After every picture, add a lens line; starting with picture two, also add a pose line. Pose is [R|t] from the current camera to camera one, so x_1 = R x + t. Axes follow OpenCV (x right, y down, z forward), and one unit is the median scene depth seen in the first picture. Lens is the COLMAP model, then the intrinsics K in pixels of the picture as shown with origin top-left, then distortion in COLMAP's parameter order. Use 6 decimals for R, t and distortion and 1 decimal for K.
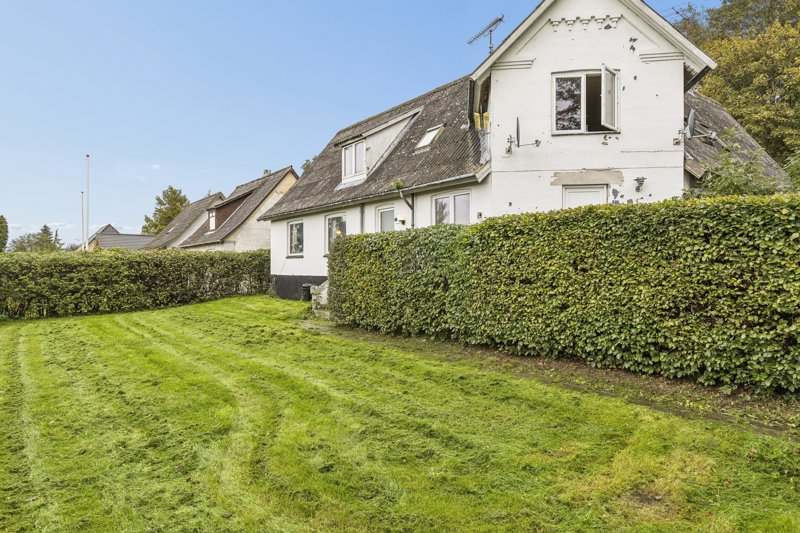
lens RADIAL K [[478.4, 0, 400.8], [0, 478.4, 265.9], [0, 0, 1]] dist [0.003078, 0.000518]
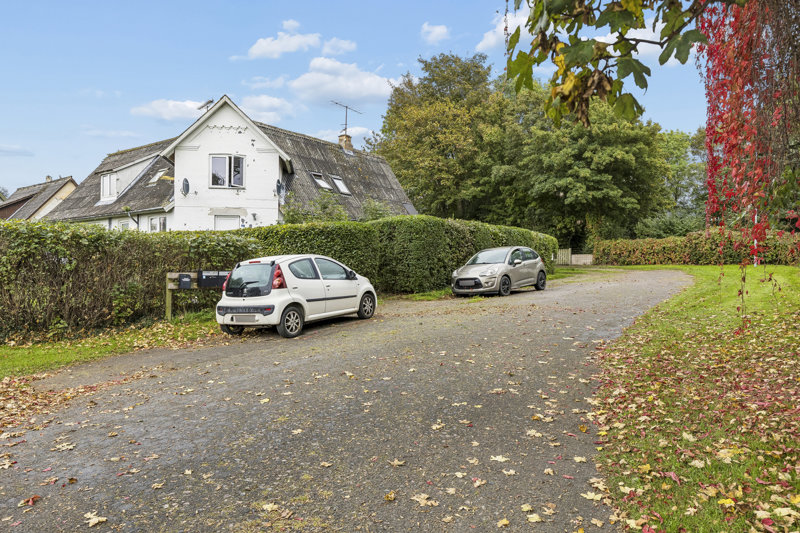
lens RADIAL K [[562.8, 0, 397.8], [0, 562.8, 267.5], [0, 0, 1]] dist [-0.003570, -0.000503]
pose [[0.966381, 0.015201, 0.256666, 0.386797], [-0.011912, 0.999826, -0.014366, 0.044800], [-0.256840, 0.010826, 0.966393, -1.050163]]
